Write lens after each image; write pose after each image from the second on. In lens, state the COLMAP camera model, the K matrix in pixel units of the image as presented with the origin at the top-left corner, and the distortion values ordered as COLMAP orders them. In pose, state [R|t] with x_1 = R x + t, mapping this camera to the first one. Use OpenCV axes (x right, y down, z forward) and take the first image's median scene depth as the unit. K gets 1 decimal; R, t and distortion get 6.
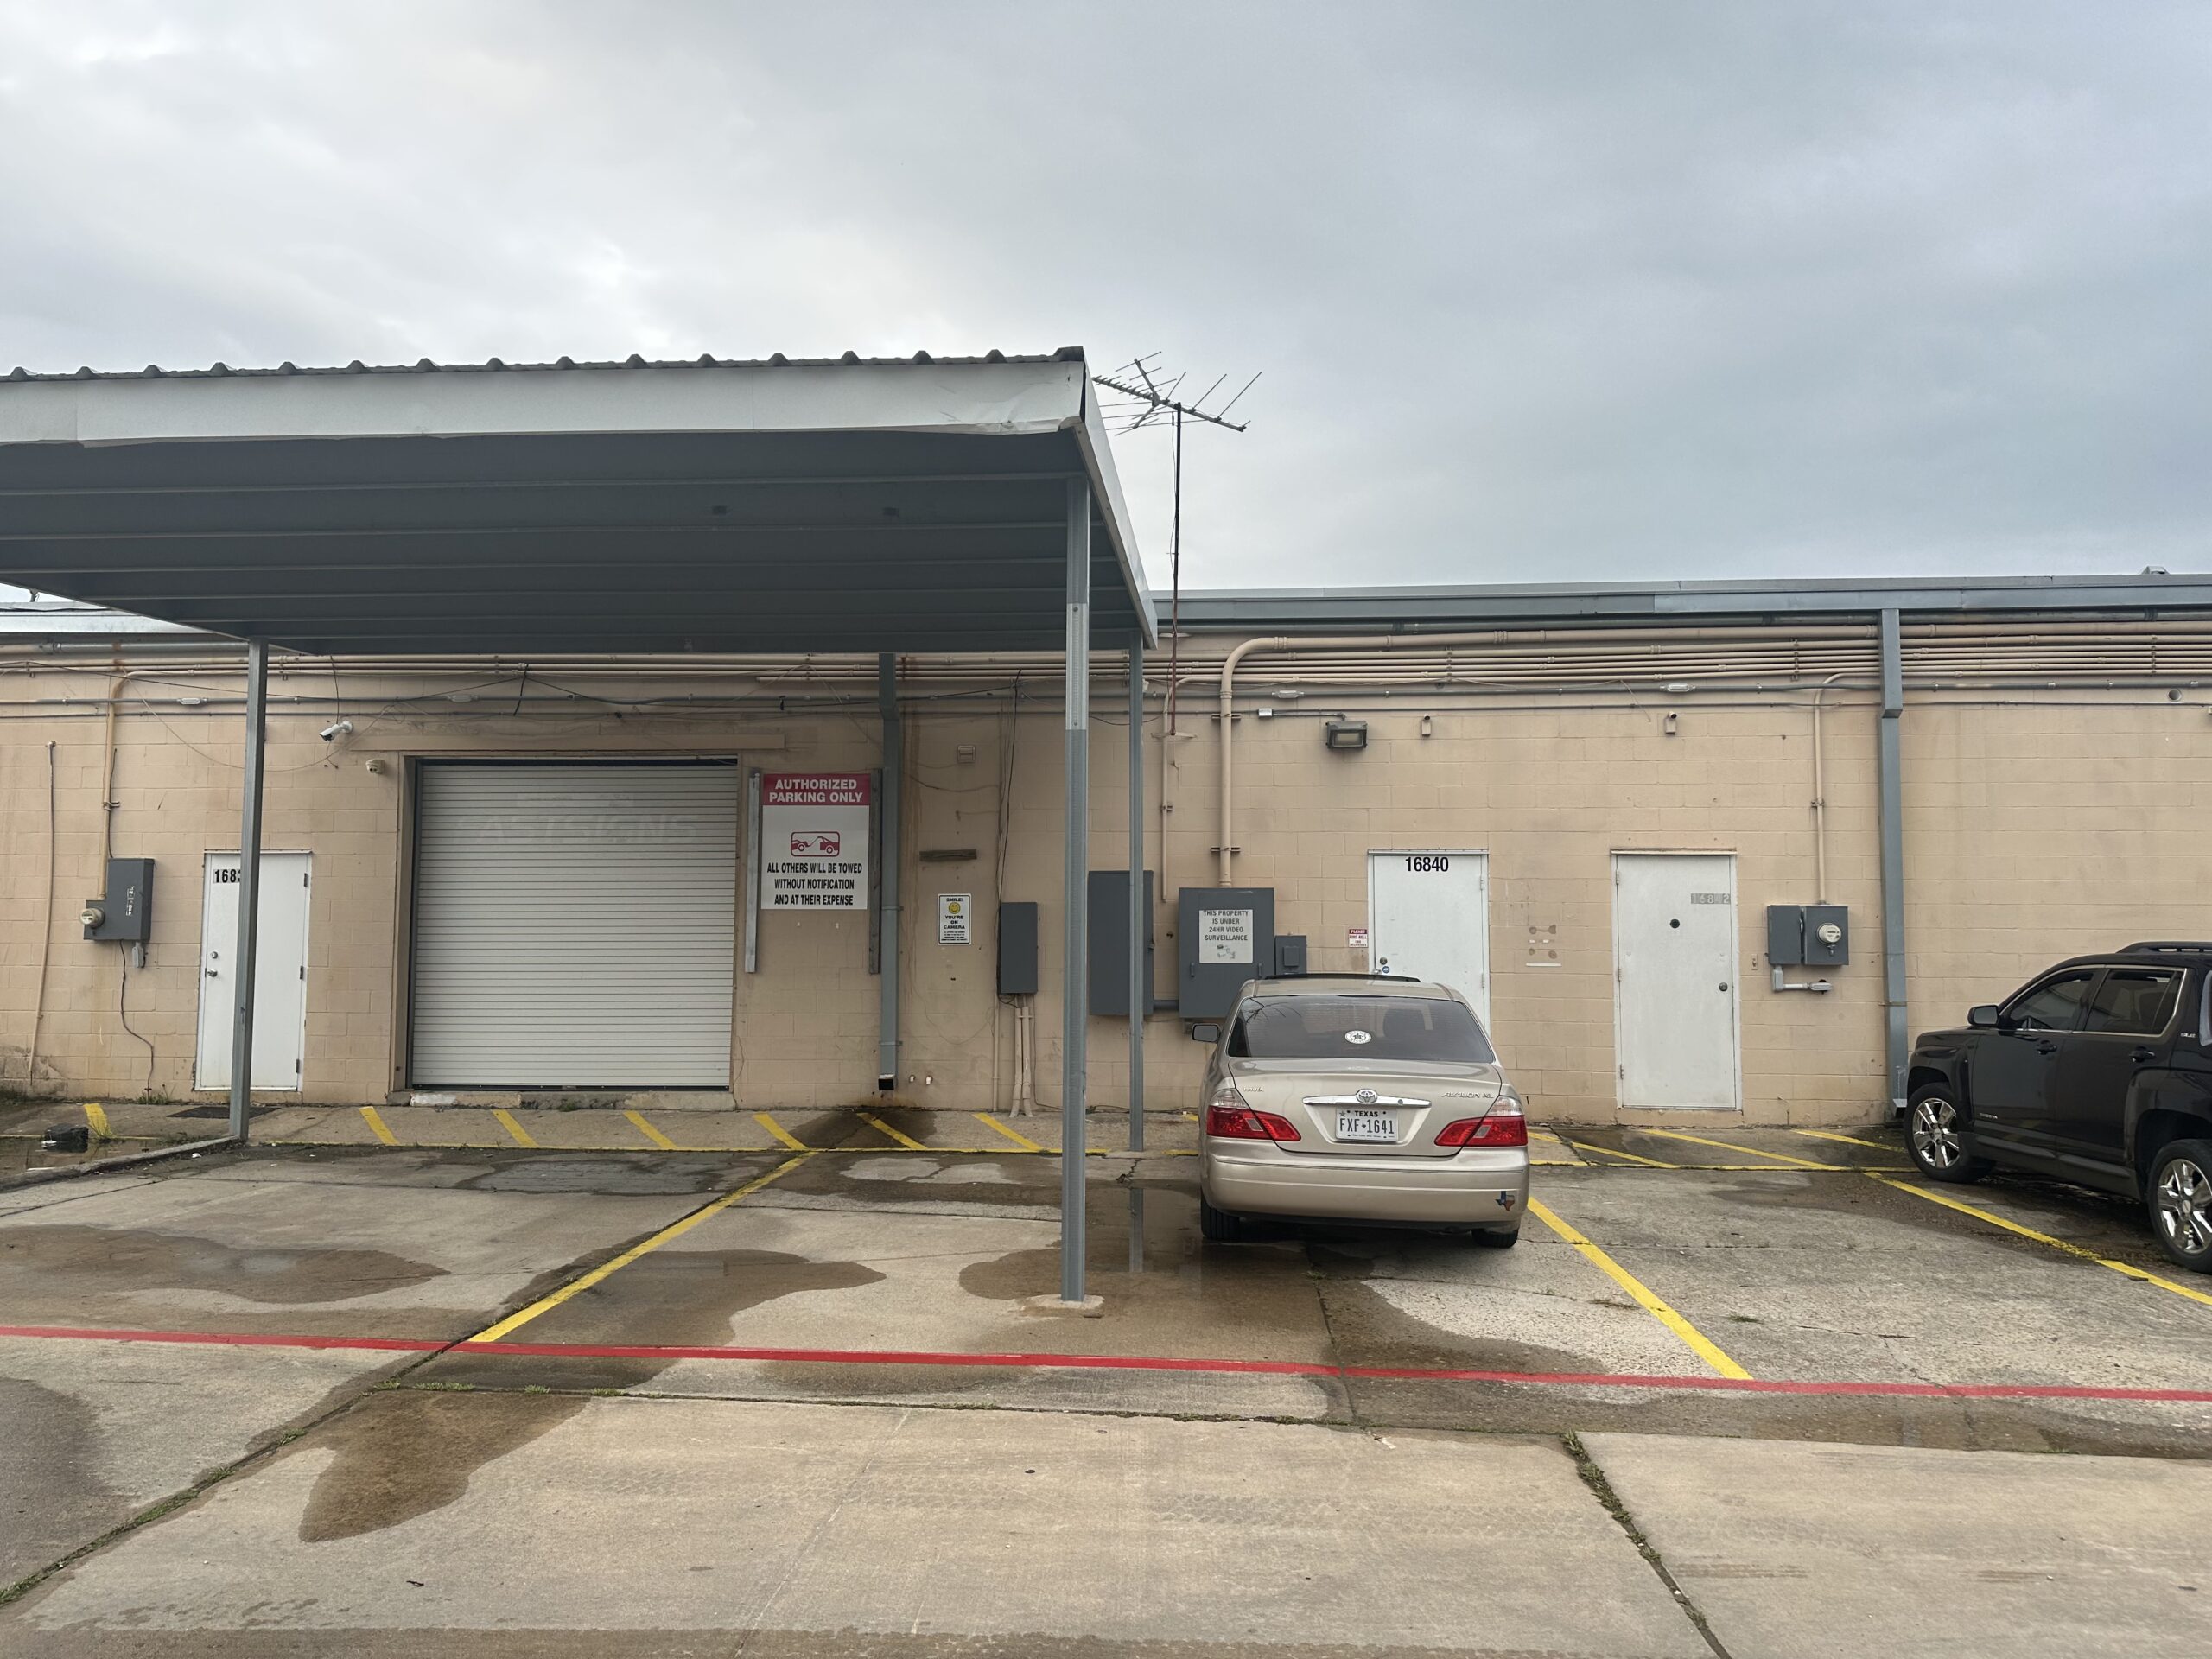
lens RADIAL K [[1549.9, 0, 1124.4], [0, 1549.9, 836.0], [0, 0, 1]] dist [0.037472, -0.043390]
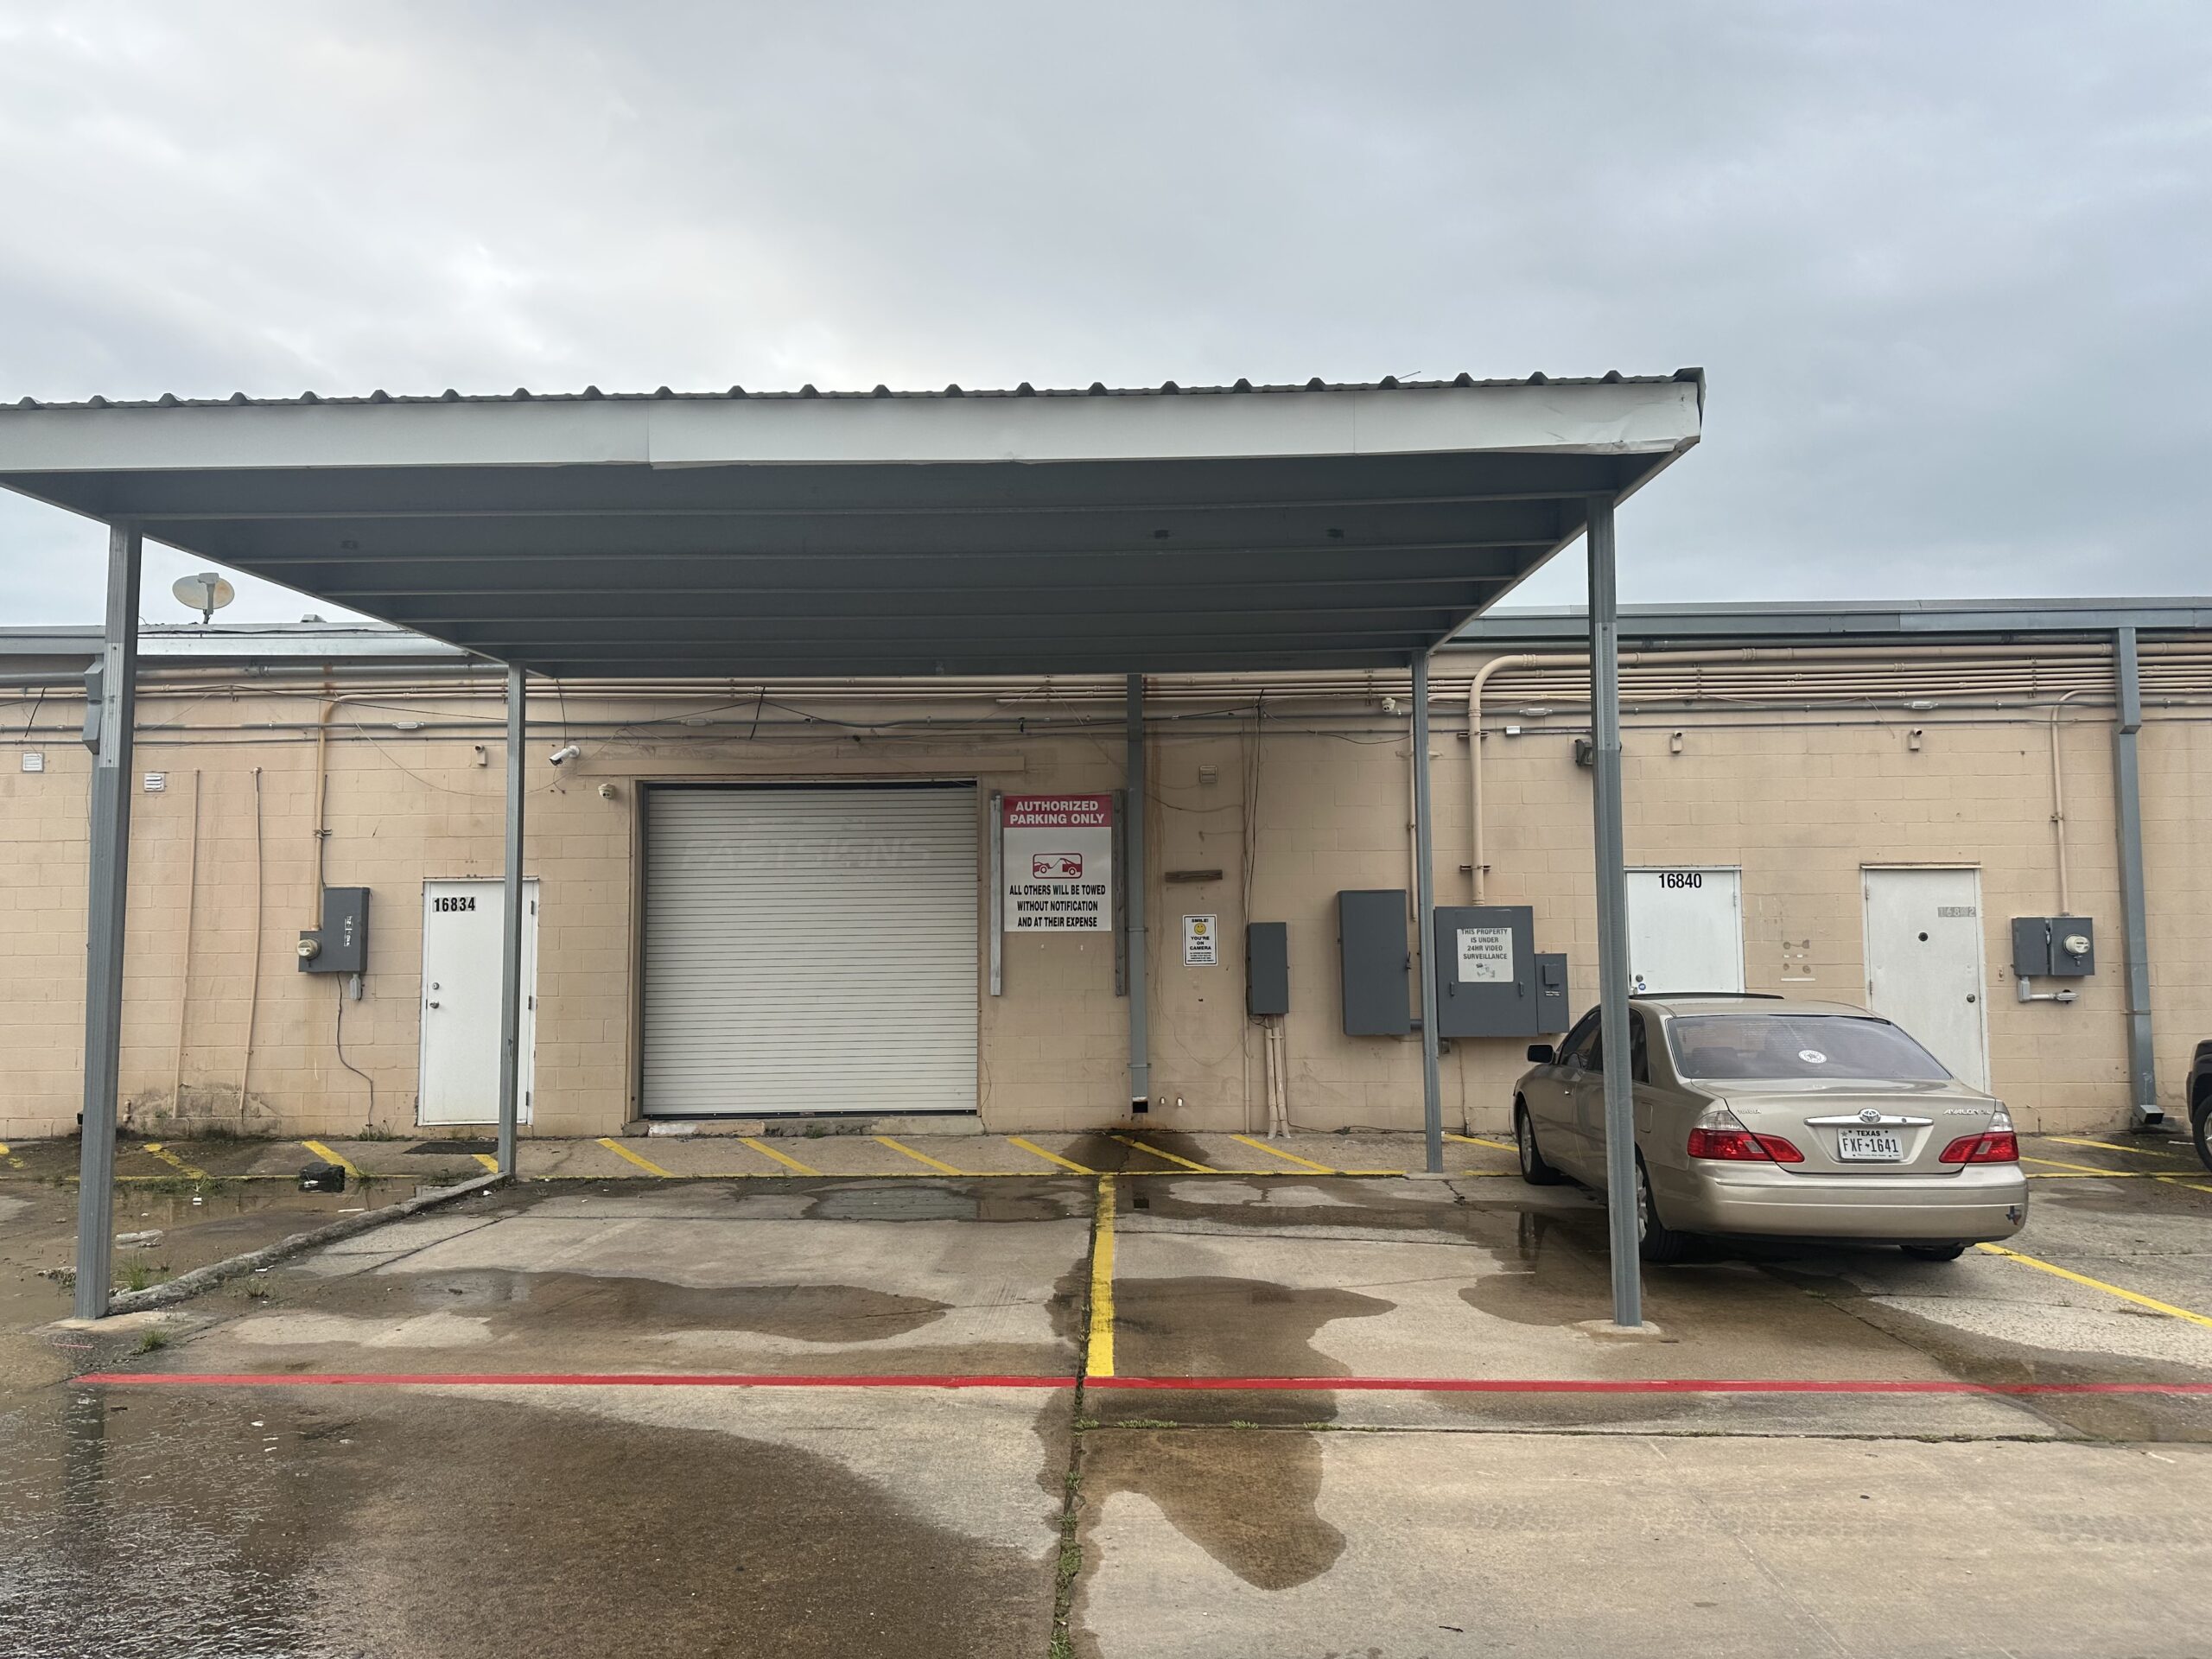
lens RADIAL K [[1549.9, 0, 1023.3], [0, 1549.9, 883.7], [0, 0, 1]] dist [0.037472, -0.043390]
pose [[0.998637, -0.010032, 0.051219, -0.283934], [0.008853, 0.999692, 0.023204, -0.007341], [-0.051436, -0.022719, 0.998418, 0.012611]]
